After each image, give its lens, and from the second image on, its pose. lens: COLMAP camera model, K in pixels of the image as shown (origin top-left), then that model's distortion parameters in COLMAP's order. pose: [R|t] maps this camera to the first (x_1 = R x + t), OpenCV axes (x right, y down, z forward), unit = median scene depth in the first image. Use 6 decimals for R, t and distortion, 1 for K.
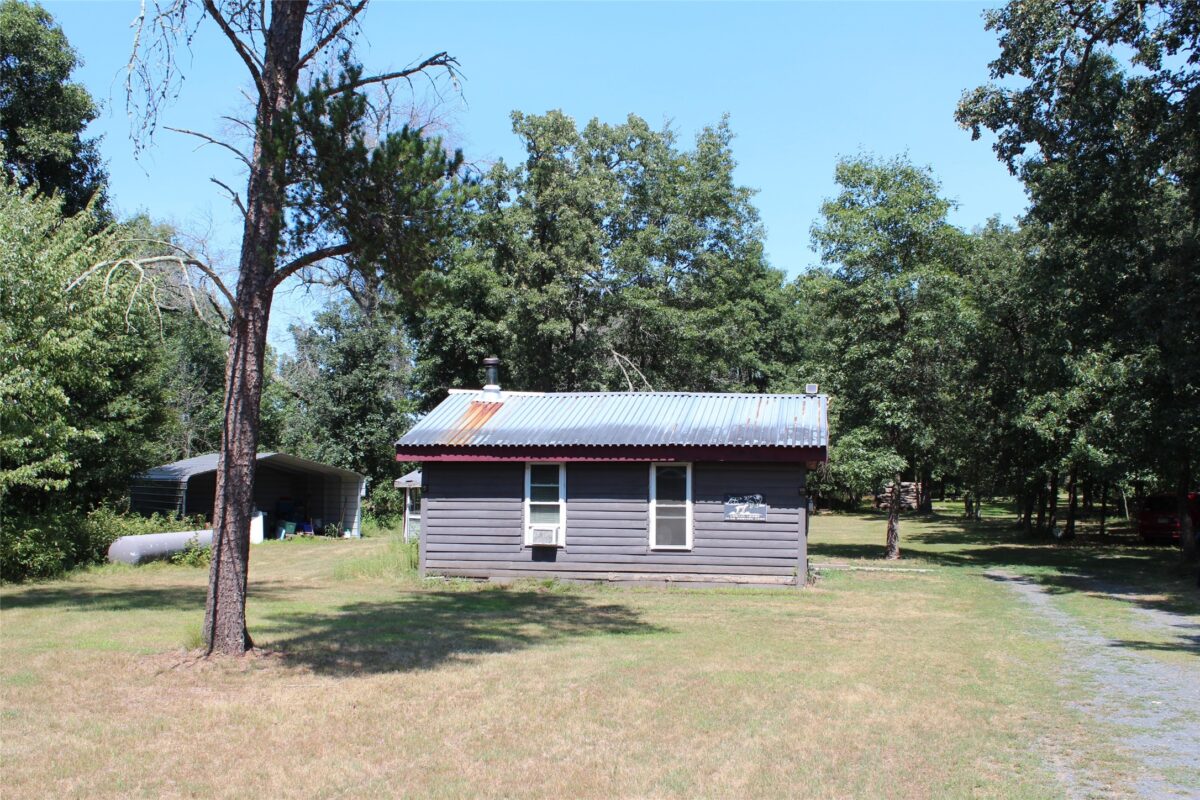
lens RADIAL K [[1169.1, 0, 598.6], [0, 1169.1, 399.9], [0, 0, 1]] dist [-0.113988, 0.000000]
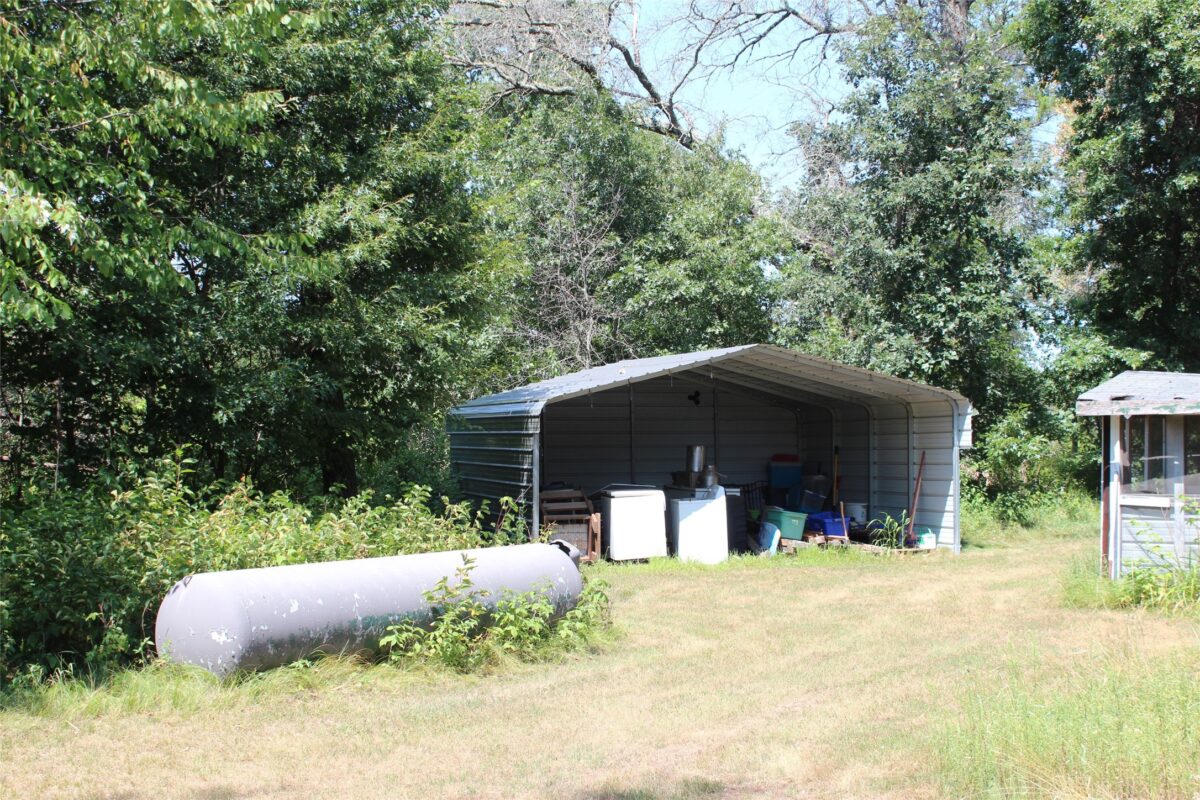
lens RADIAL K [[1747.3, 0, 599.6], [0, 1747.3, 406.2], [0, 0, 1]] dist [0.075505, 0.000000]
pose [[0.928653, -0.012991, -0.370722, -0.084604], [0.031730, 0.998506, 0.044495, 0.032796], [0.369590, -0.053083, 0.927677, 0.344020]]
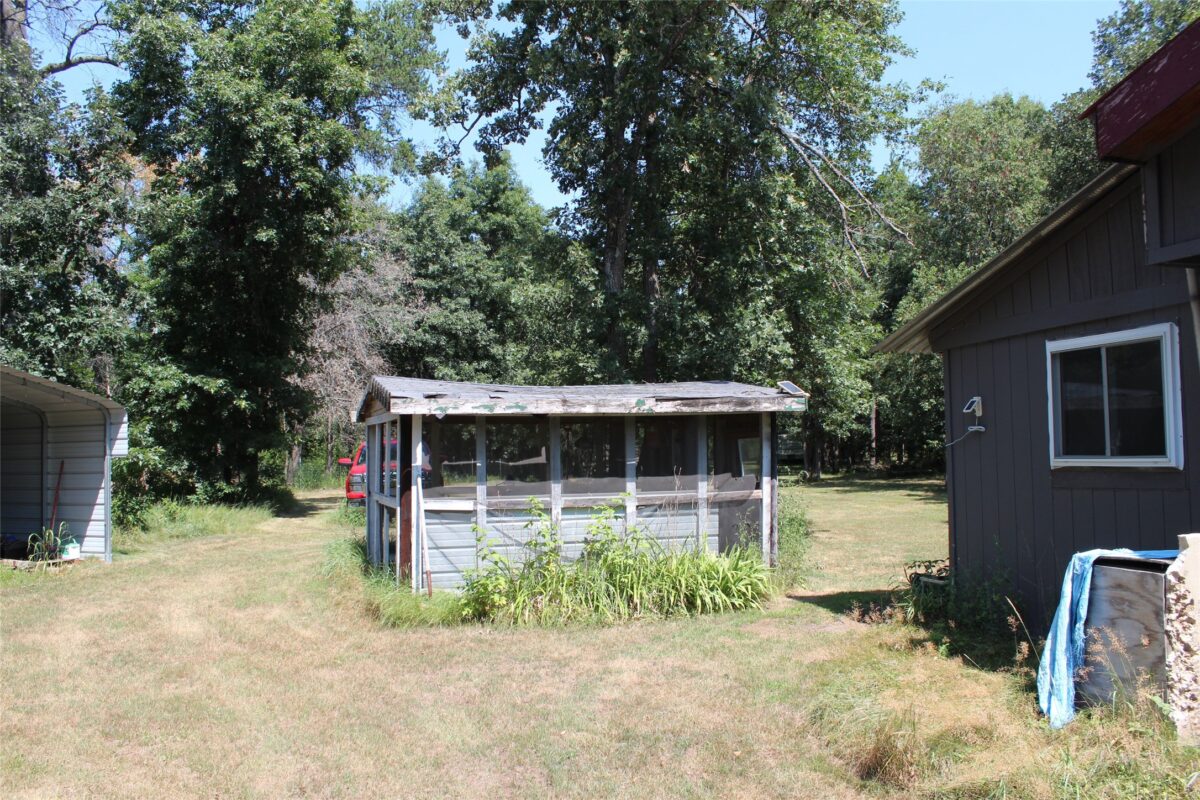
lens RADIAL K [[1115.9, 0, 598.5], [0, 1115.9, 407.8], [0, 0, 1]] dist [0.011844, 0.000000]
pose [[0.921218, 0.006669, 0.388990, -0.184090], [-0.017828, 0.999526, 0.025085, 0.046758], [-0.388639, -0.030043, 0.920900, 0.512046]]
